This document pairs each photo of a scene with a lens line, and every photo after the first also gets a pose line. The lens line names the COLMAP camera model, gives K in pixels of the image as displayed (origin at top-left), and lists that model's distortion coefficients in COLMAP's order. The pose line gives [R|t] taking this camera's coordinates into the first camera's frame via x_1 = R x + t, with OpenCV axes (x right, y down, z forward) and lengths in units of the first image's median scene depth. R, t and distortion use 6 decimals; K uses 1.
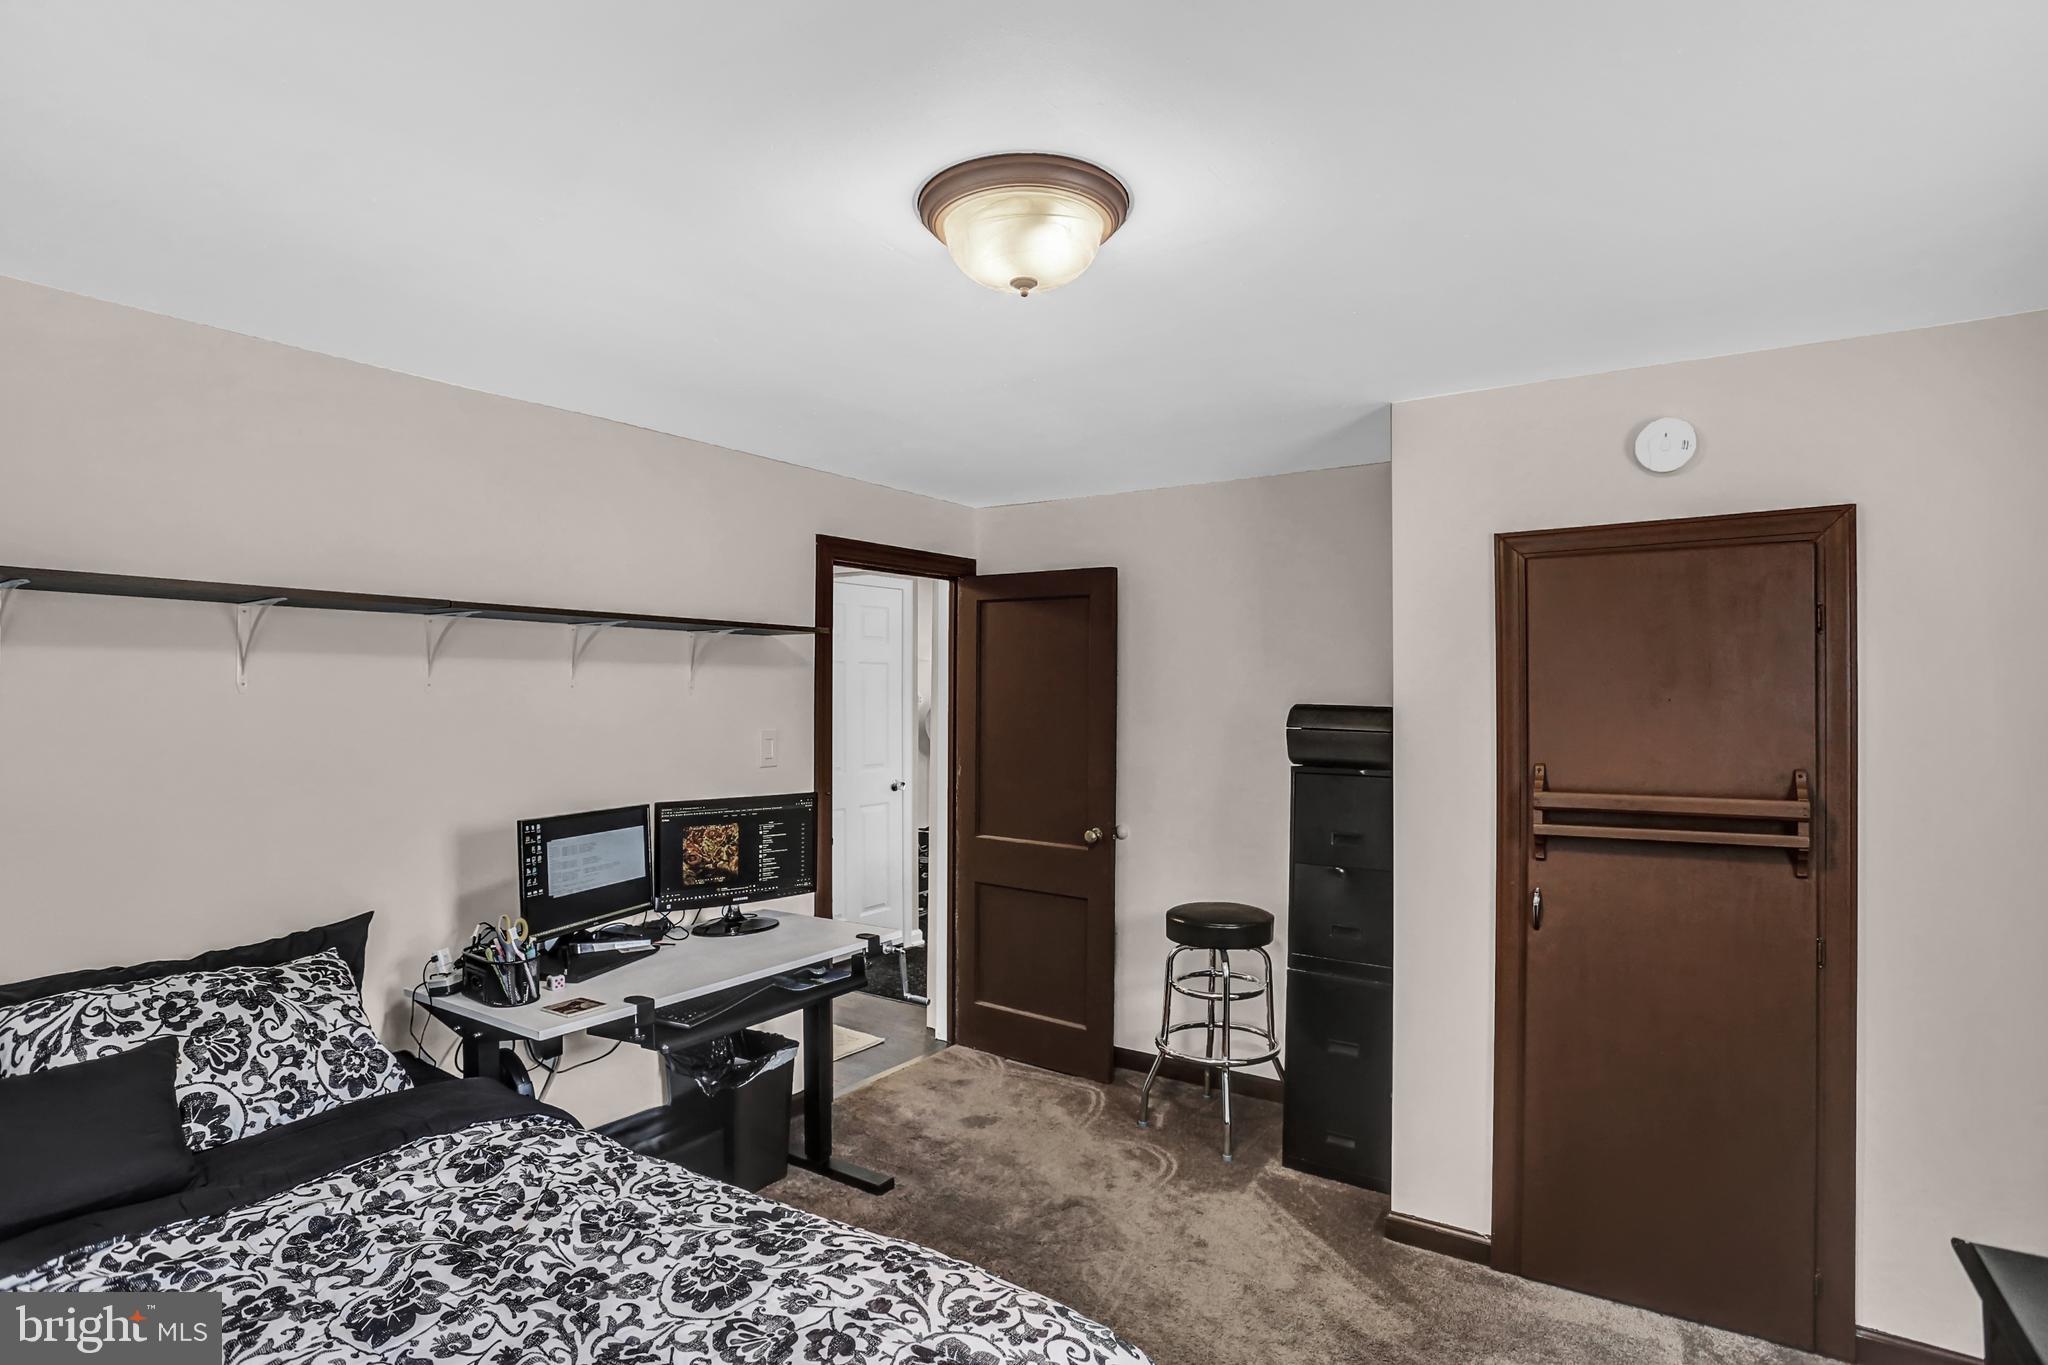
lens RADIAL K [[1041.3, 0, 1024.0], [0, 1041.3, 682.5], [0, 0, 1]] dist [-0.036970, 0.001749]
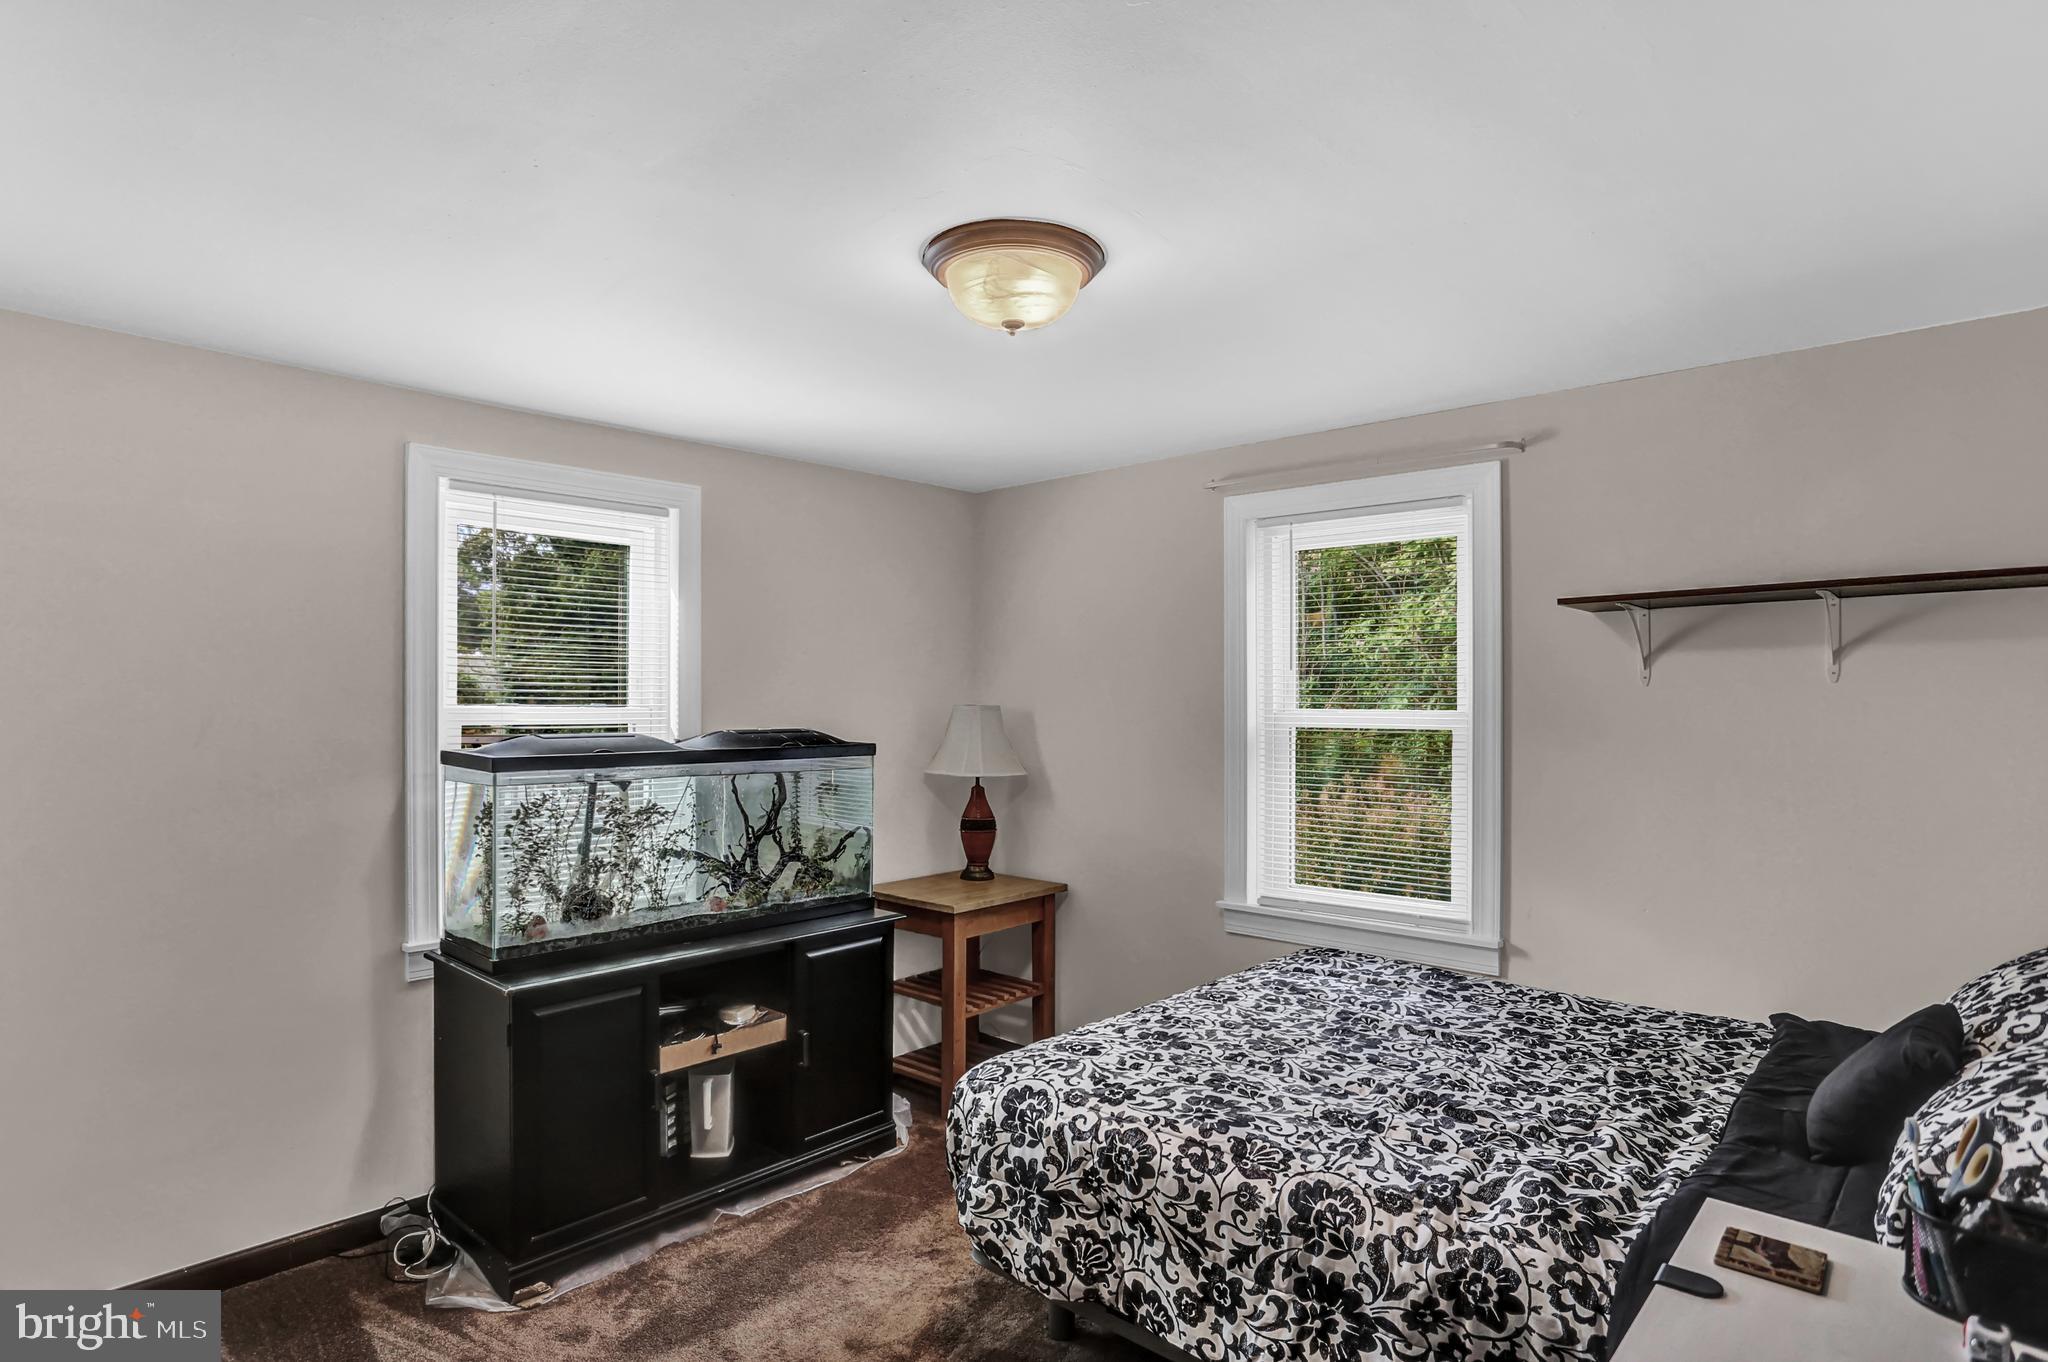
lens RADIAL K [[1059.8, 0, 1020.8], [0, 1059.8, 691.7], [0, 0, 1]] dist [-0.038317, 0.000935]
pose [[-0.990127, 0.008908, 0.139893, -0.119542], [0.004276, 0.999434, -0.033376, 0.040592], [-0.140111, -0.032448, -0.989604, 1.457028]]
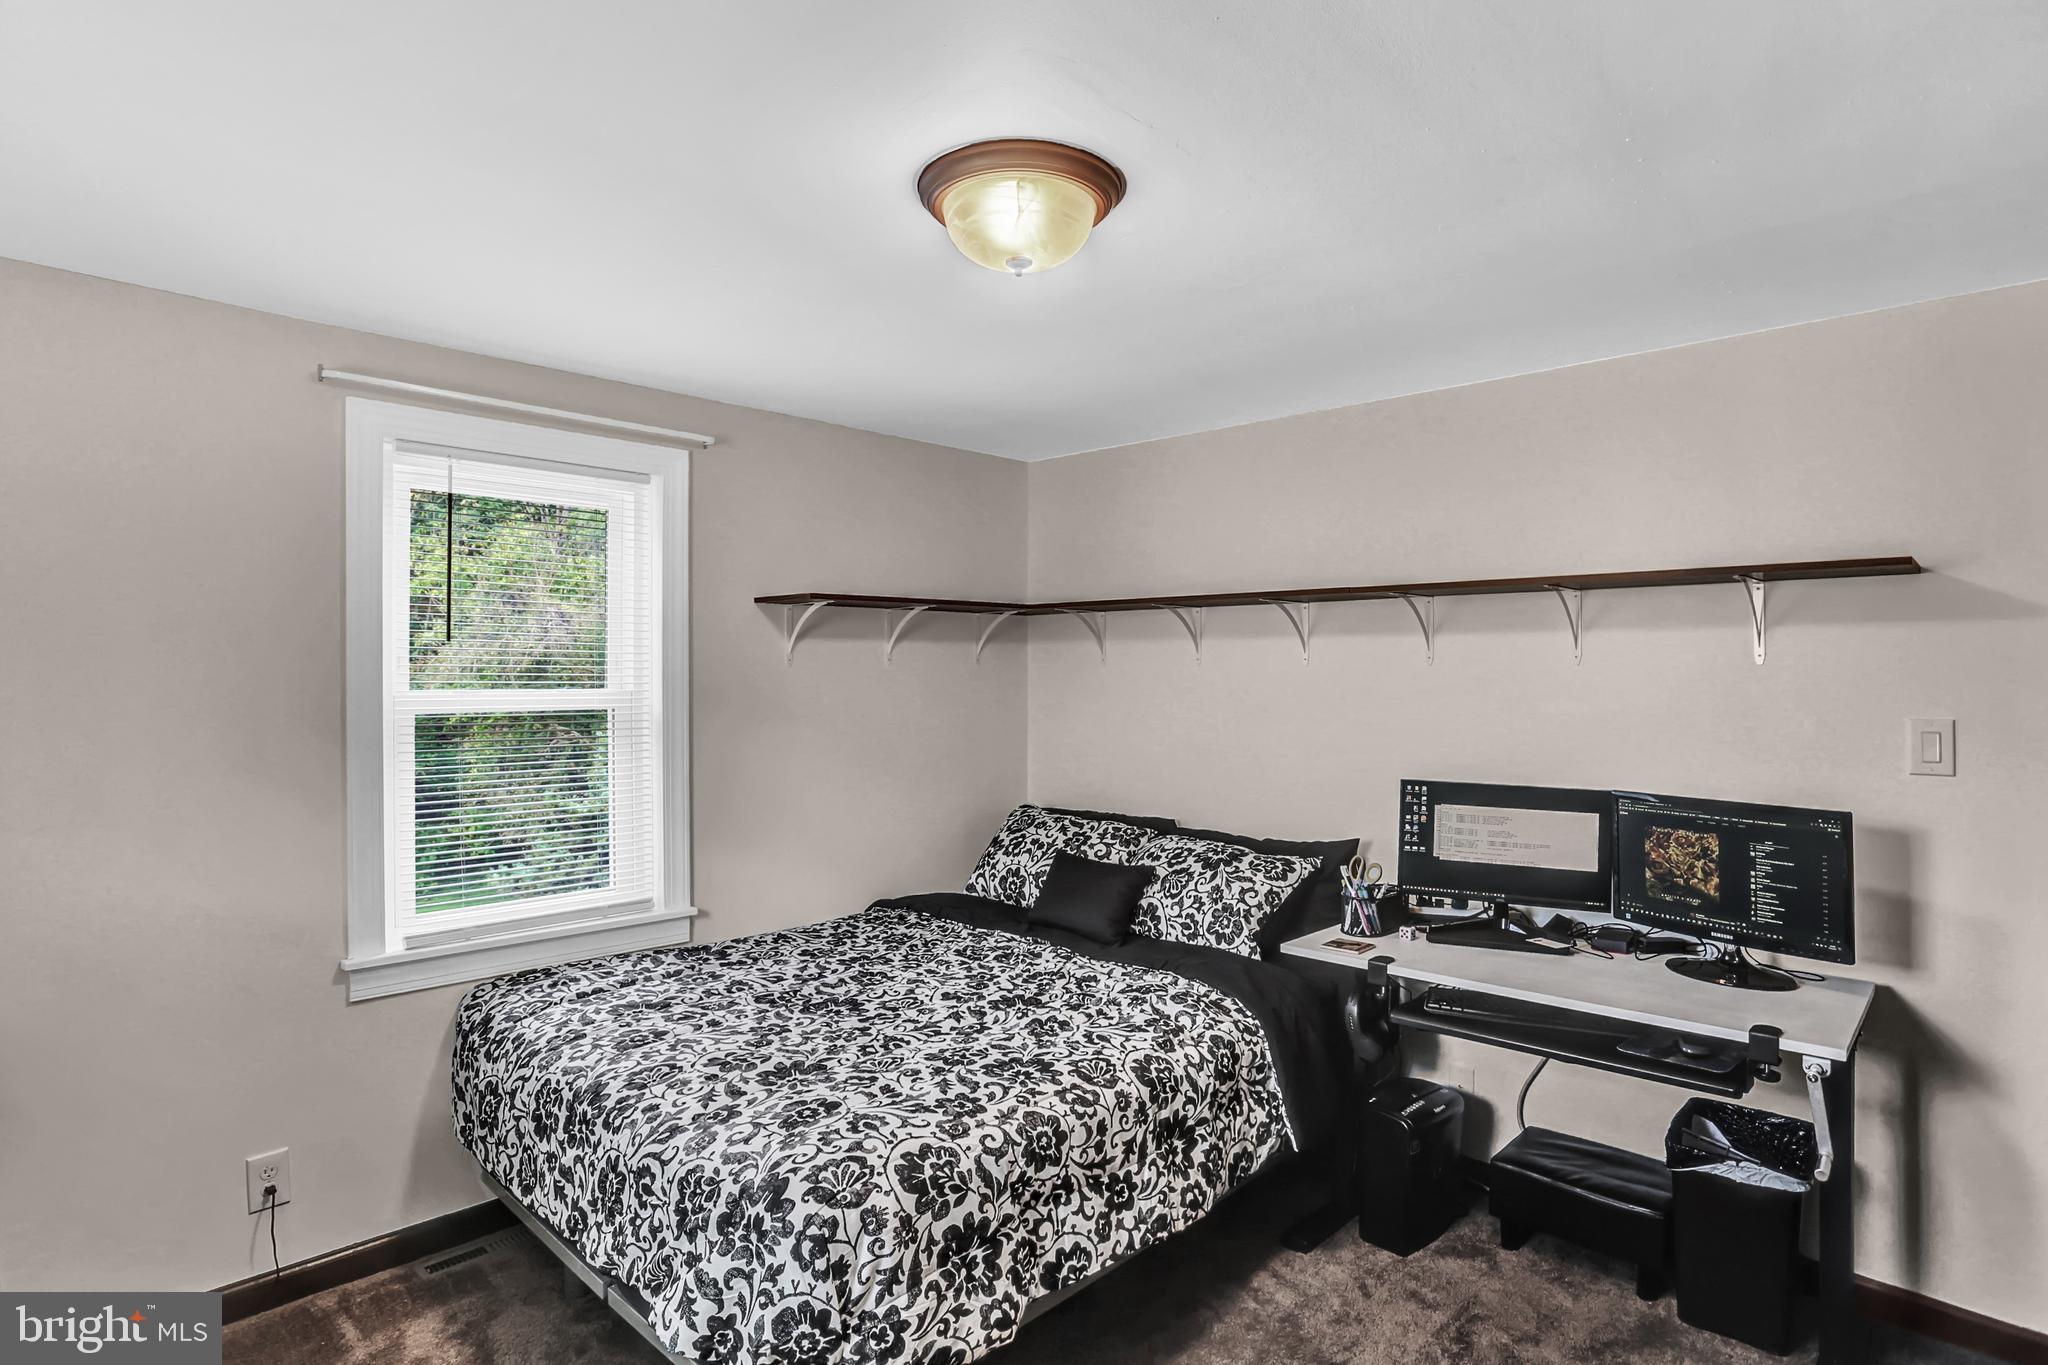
lens RADIAL K [[1059.8, 0, 1020.8], [0, 1059.8, 693.2], [0, 0, 1]] dist [-0.038317, 0.000935]
pose [[-0.165923, 0.016726, -0.985997, 0.682357], [0.012585, 0.999811, 0.014842, 0.019182], [0.986058, -0.009946, -0.166102, 0.774985]]
